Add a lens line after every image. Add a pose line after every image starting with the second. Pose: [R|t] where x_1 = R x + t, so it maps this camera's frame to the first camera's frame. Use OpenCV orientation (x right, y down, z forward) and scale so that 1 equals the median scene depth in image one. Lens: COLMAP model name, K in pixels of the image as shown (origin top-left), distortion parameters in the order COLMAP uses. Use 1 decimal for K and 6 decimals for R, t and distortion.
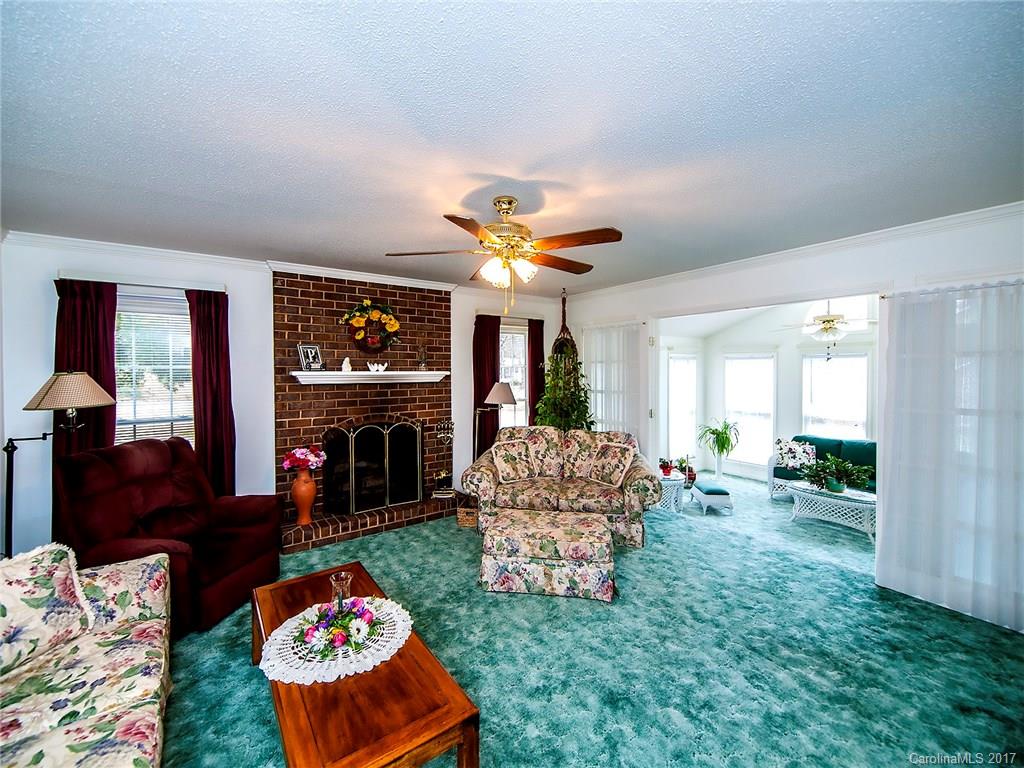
lens RADIAL K [[427.0, 0, 506.3], [0, 427.0, 370.4], [0, 0, 1]] dist [-0.001357, -0.000572]
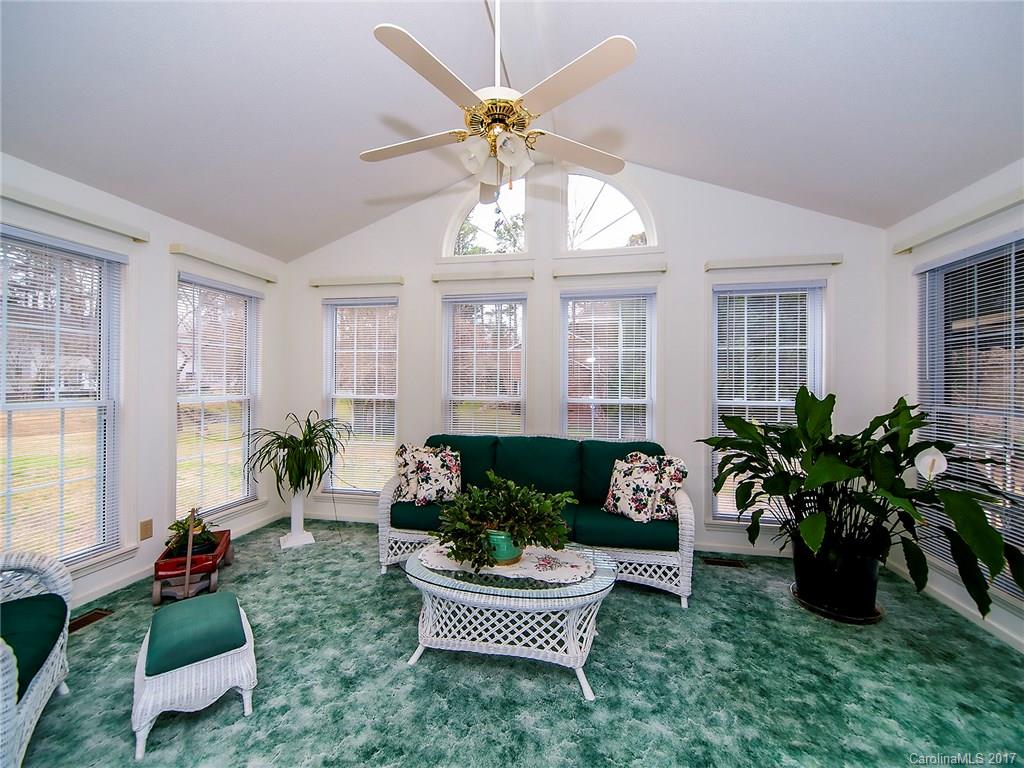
lens RADIAL K [[427.0, 0, 506.3], [0, 427.0, 370.4], [0, 0, 1]] dist [-0.001357, -0.000572]
pose [[0.732137, 0.012863, 0.681036, 0.399062], [0.003585, 0.999735, -0.022736, 0.087498], [-0.681148, 0.019087, 0.731897, 0.565532]]
